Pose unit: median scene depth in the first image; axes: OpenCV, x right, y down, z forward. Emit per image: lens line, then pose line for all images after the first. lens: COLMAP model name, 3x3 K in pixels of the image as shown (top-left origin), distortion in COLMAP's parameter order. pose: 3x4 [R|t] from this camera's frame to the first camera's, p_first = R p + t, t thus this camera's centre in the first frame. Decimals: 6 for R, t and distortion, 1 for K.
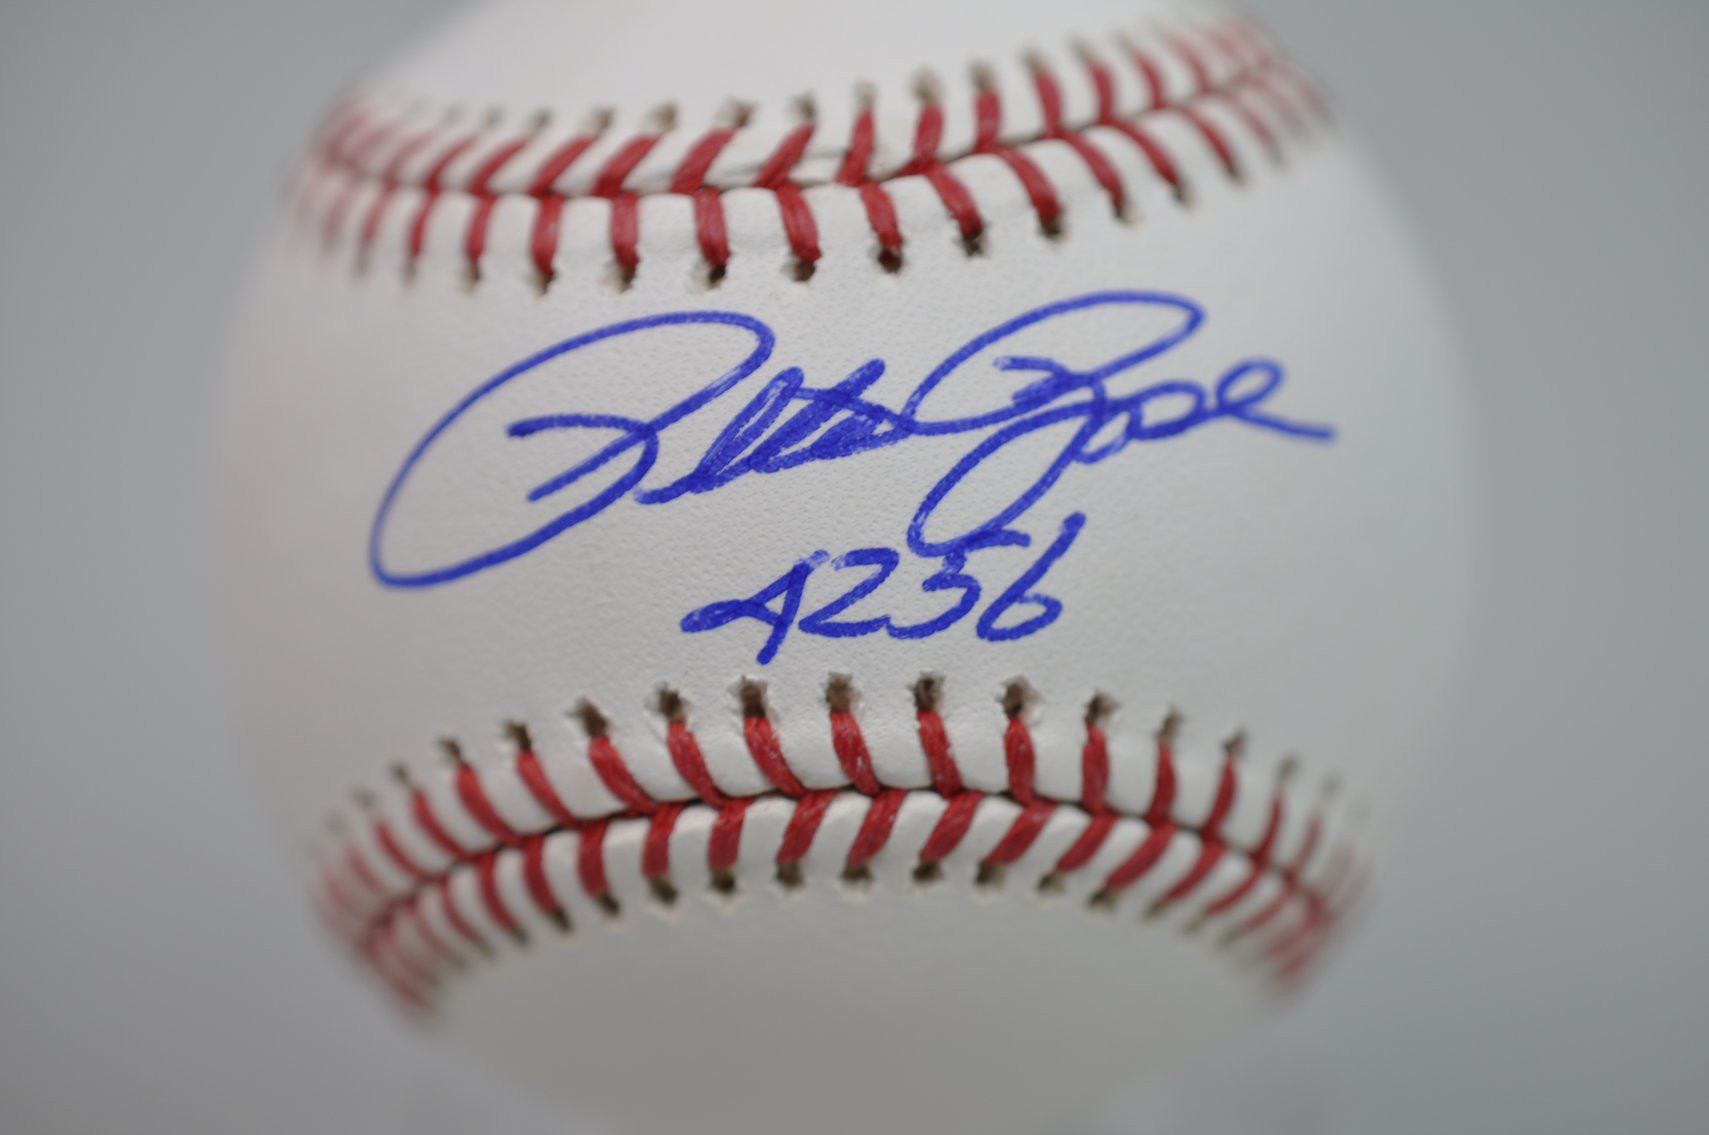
lens RADIAL K [[3479.1, 0, 850.9], [0, 3479.1, 583.3], [0, 0, 1]] dist [0.522201, 0.000000]
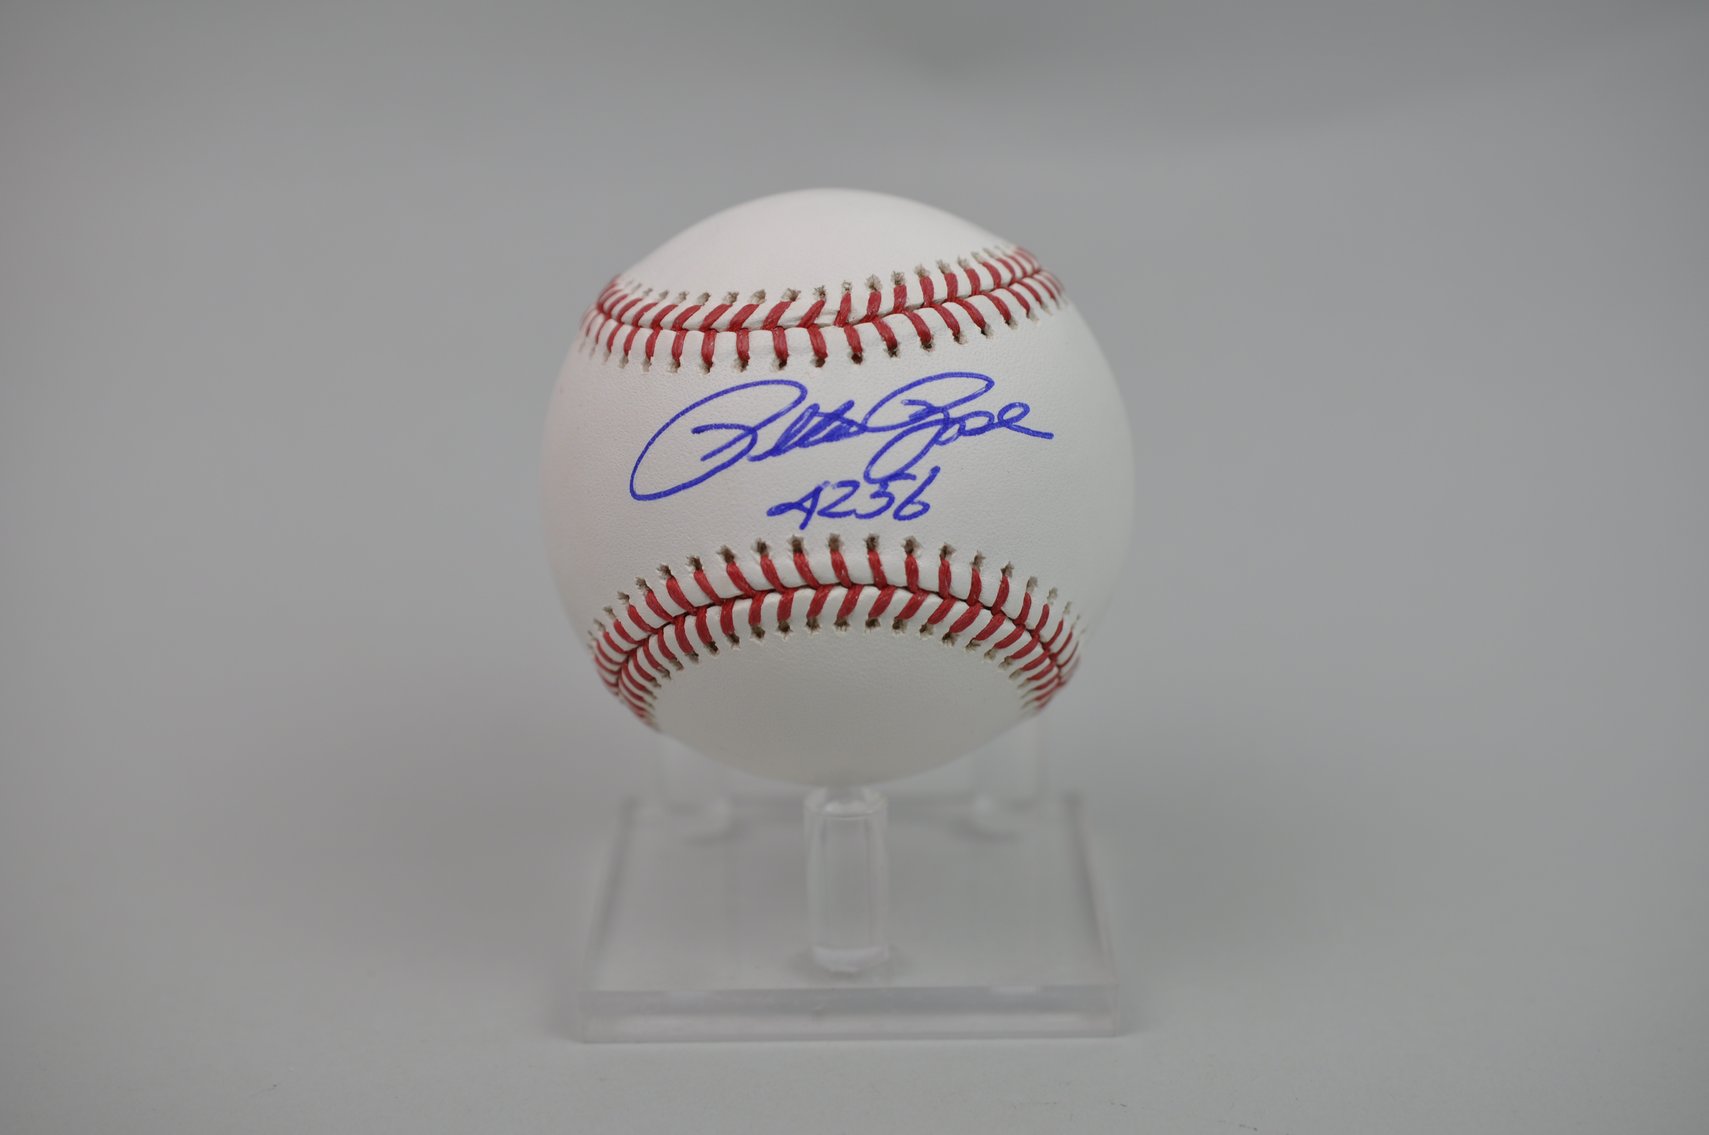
lens RADIAL K [[3479.1, 0, 849.3], [0, 3479.1, 622.5], [0, 0, 1]] dist [0.522201, 0.000000]
pose [[0.999989, 0.004081, -0.002261, 0.011943], [-0.004125, 0.999792, -0.019981, 0.128858], [0.002179, 0.019991, 0.999798, -1.306974]]
